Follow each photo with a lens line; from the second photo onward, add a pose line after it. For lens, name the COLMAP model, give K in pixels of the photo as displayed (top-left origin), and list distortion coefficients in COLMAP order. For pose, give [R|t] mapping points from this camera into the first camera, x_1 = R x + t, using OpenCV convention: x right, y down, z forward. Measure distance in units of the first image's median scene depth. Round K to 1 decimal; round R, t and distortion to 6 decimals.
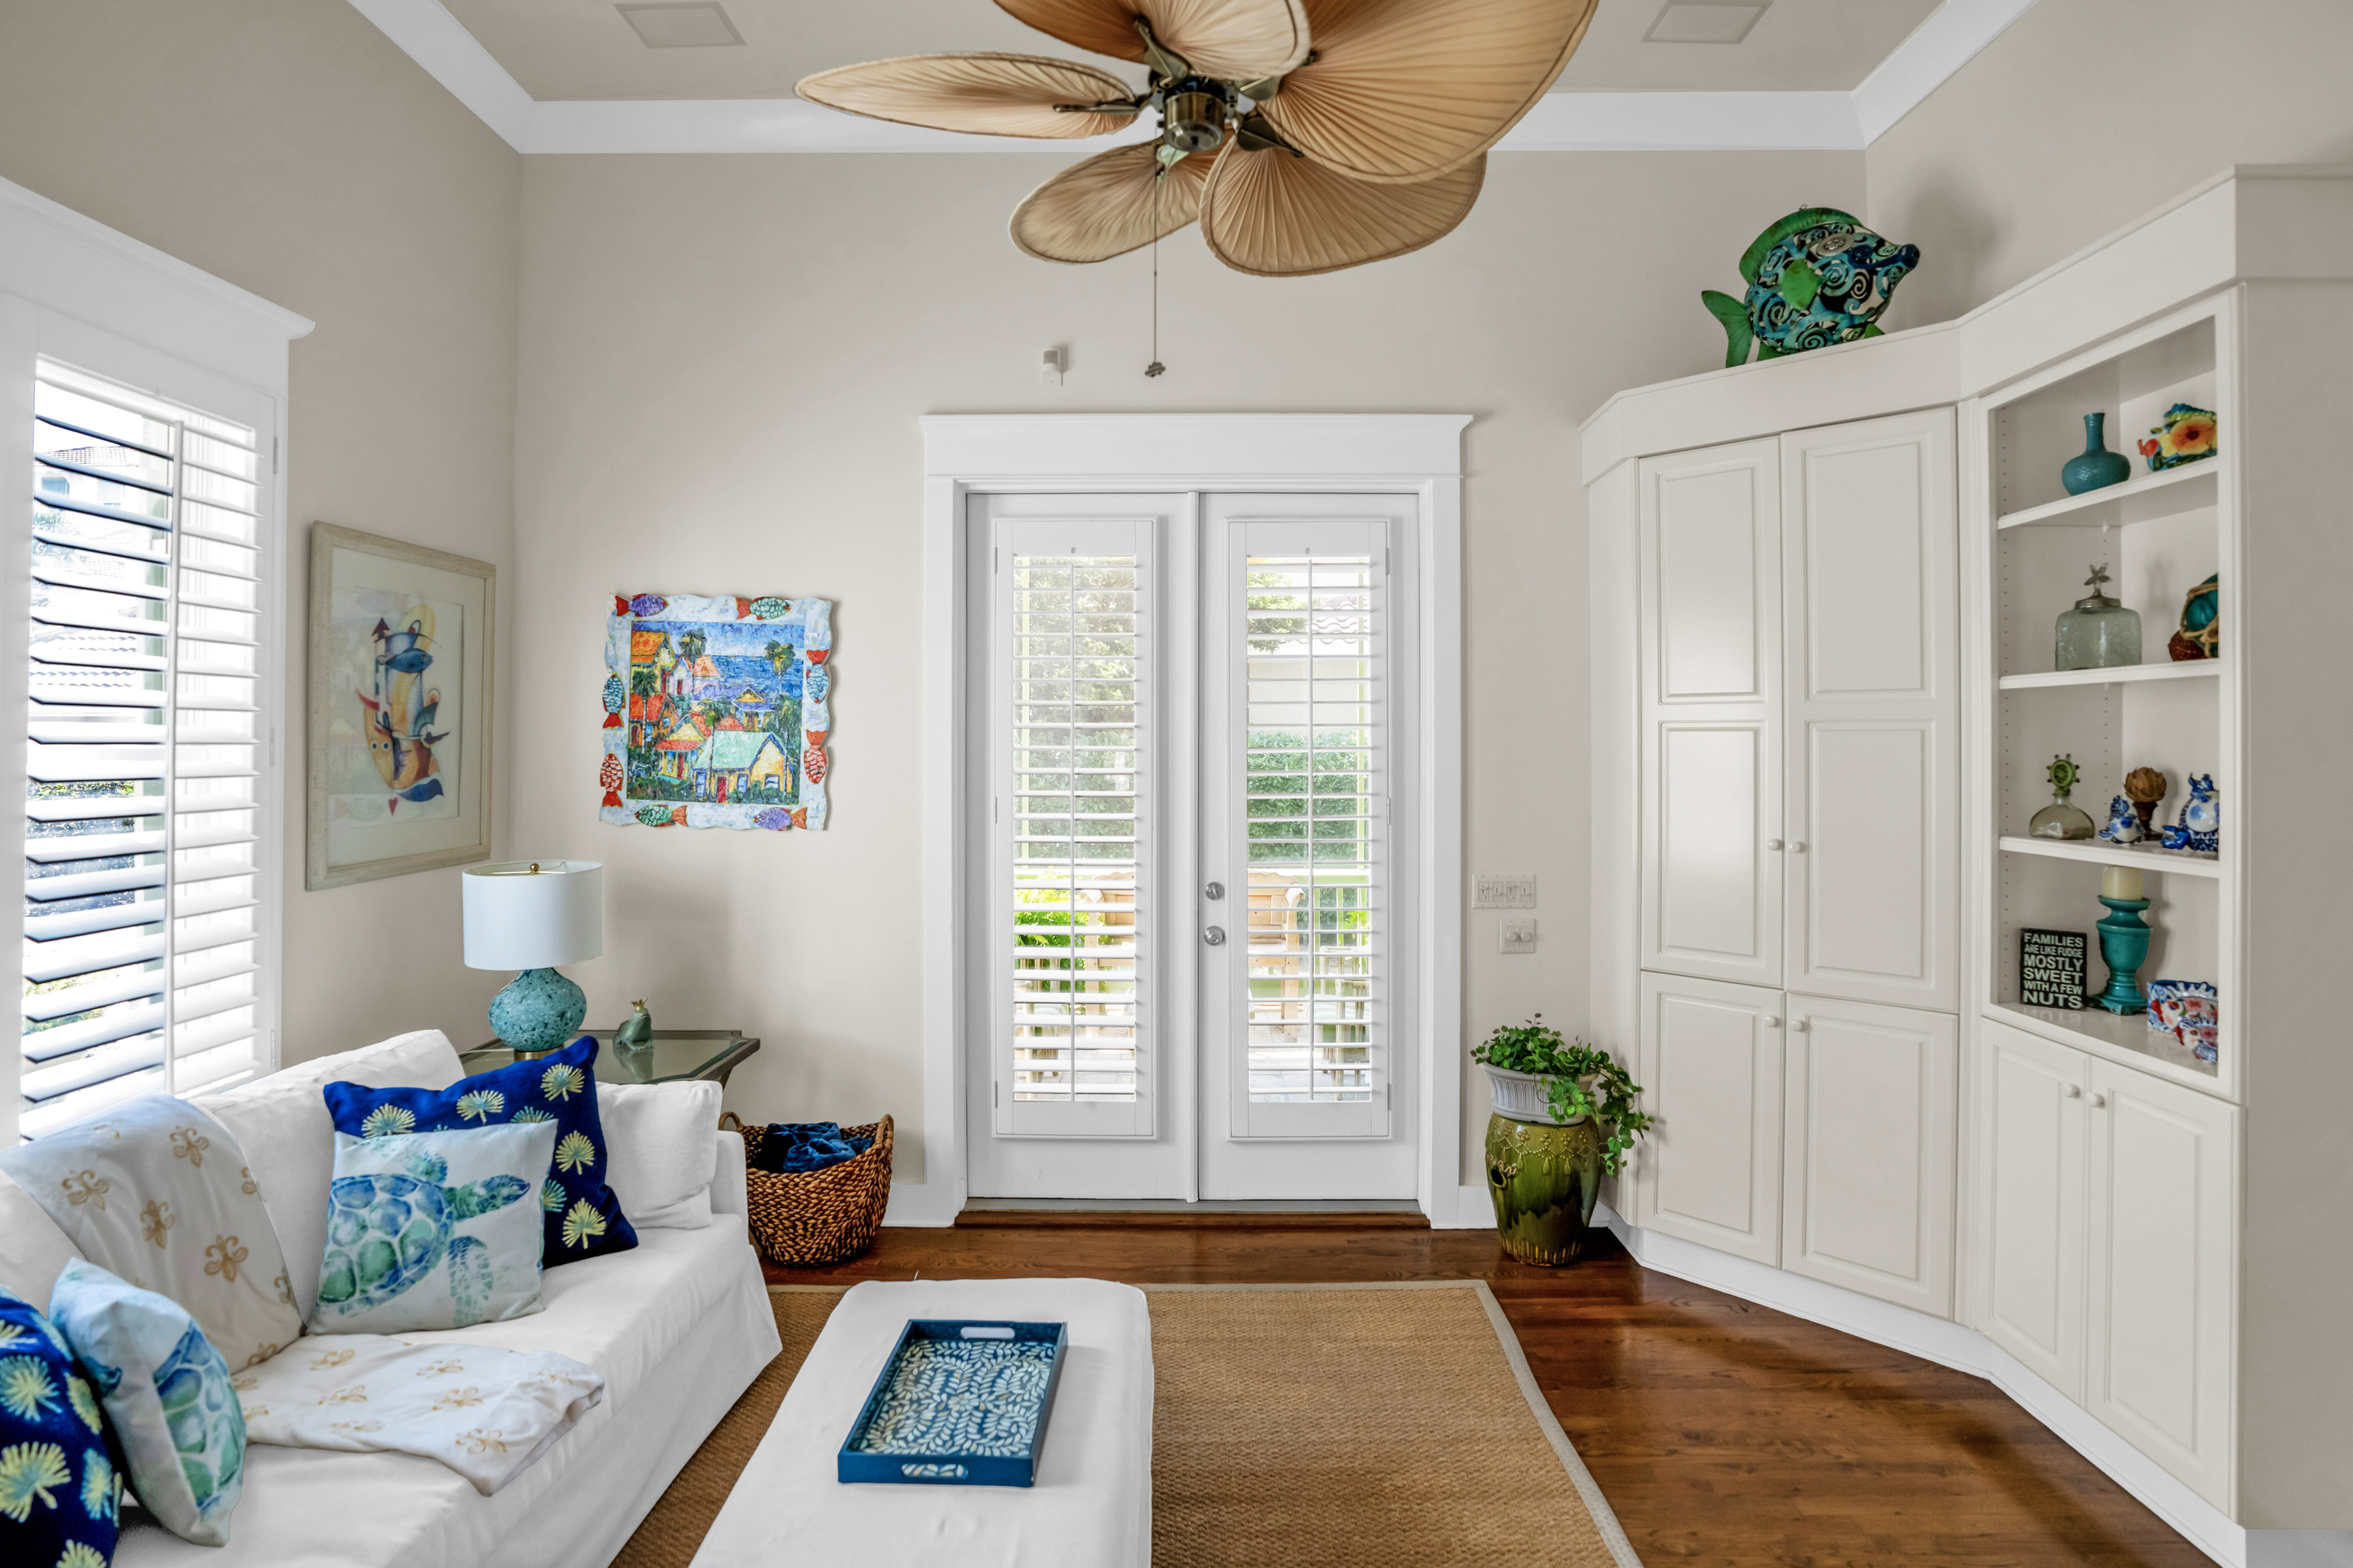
lens RADIAL K [[1134.3, 0, 1179.1], [0, 1134.3, 753.3], [0, 0, 1]] dist [-0.027528, 0.001025]
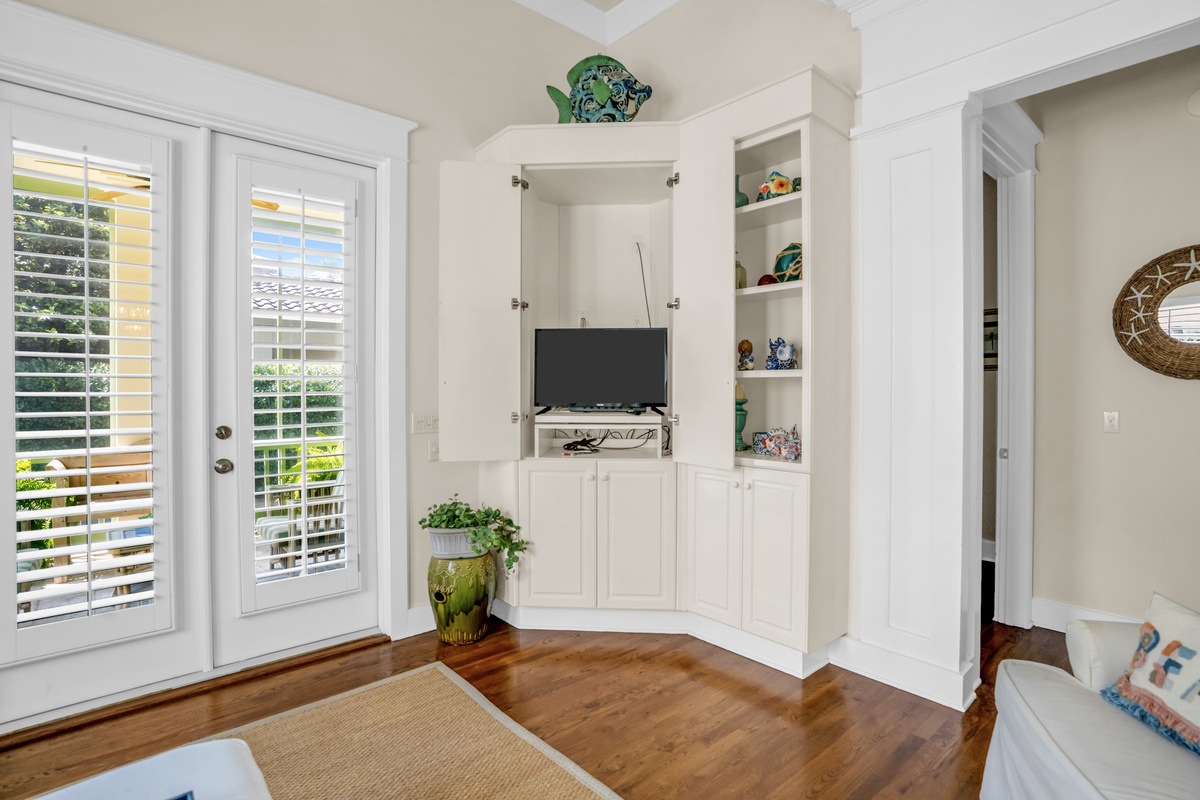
lens RADIAL K [[605.1, 0, 597.7], [0, 605.1, 392.3], [0, 0, 1]] dist [-0.066053, 0.040052]
pose [[0.746735, -0.002059, 0.665118, -0.118332], [0.004118, 0.999990, -0.001528, 0.089100], [-0.665109, 0.003880, 0.746736, 0.217789]]
